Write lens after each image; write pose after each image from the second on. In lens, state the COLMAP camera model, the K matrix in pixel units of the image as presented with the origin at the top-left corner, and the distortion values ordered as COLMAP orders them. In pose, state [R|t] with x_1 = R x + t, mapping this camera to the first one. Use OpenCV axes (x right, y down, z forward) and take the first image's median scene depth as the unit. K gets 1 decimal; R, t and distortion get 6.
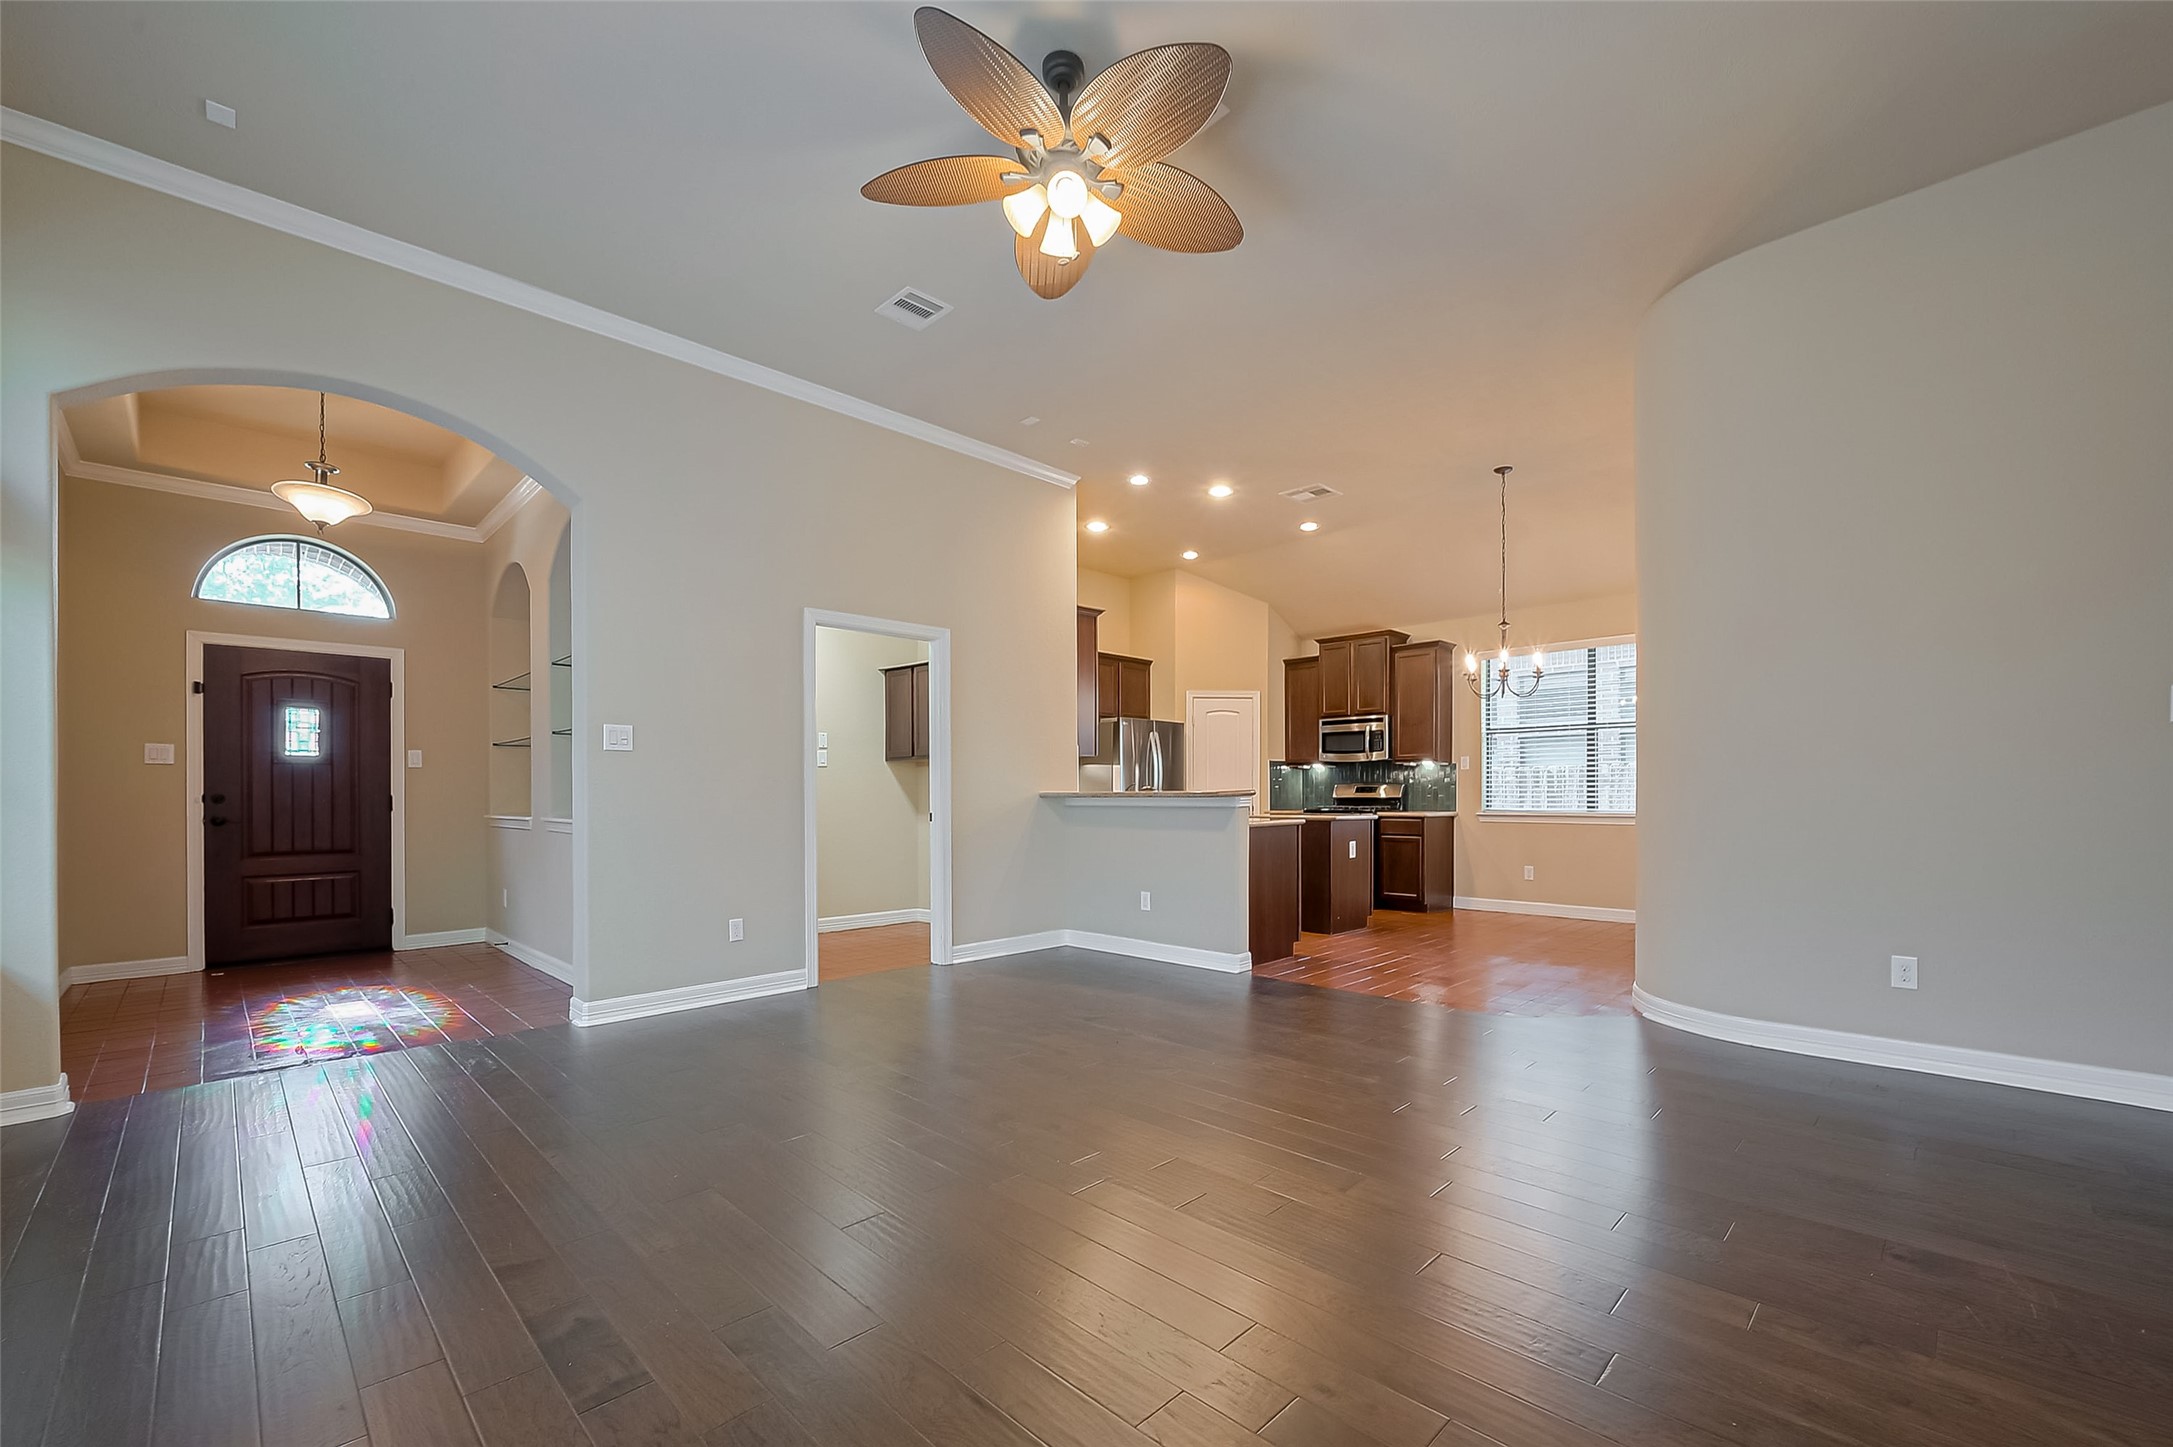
lens RADIAL K [[903.3, 0, 1161.4], [0, 903.3, 793.4], [0, 0, 1]] dist [-0.002941, -0.000709]
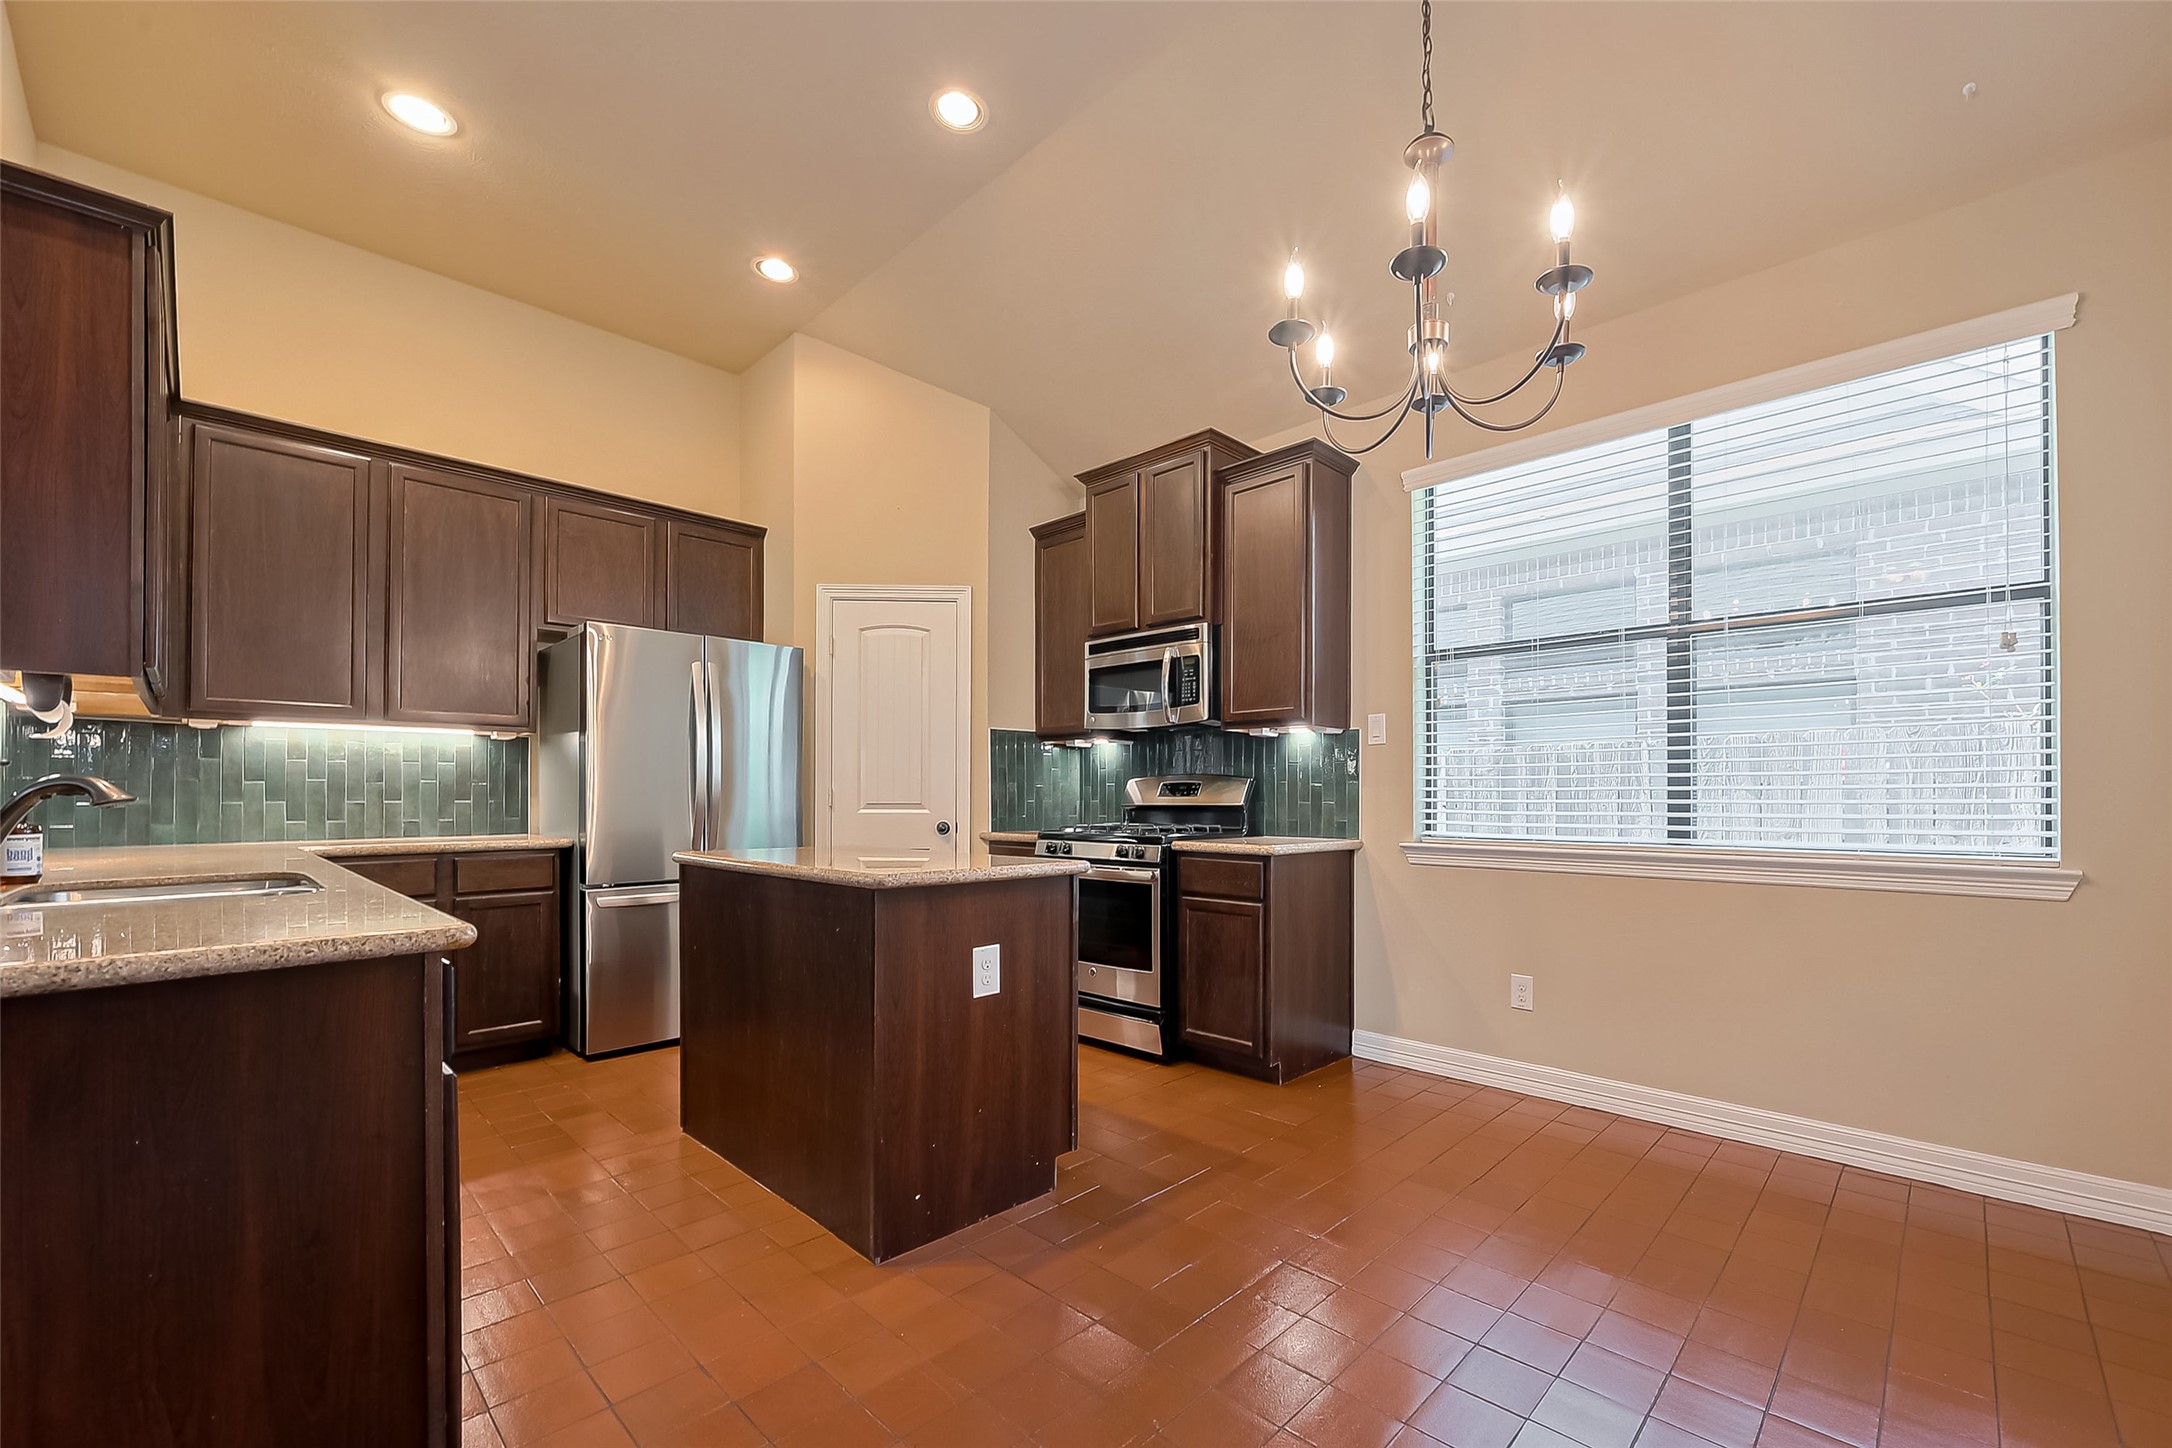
lens RADIAL K [[902.9, 0, 1170.1], [0, 902.9, 788.4], [0, 0, 1]] dist [-0.002941, -0.000709]
pose [[0.999854, 0.002431, 0.016885, 0.222128], [-0.002322, 0.999977, -0.006442, -0.001579], [-0.016900, 0.006402, 0.999837, 0.548457]]
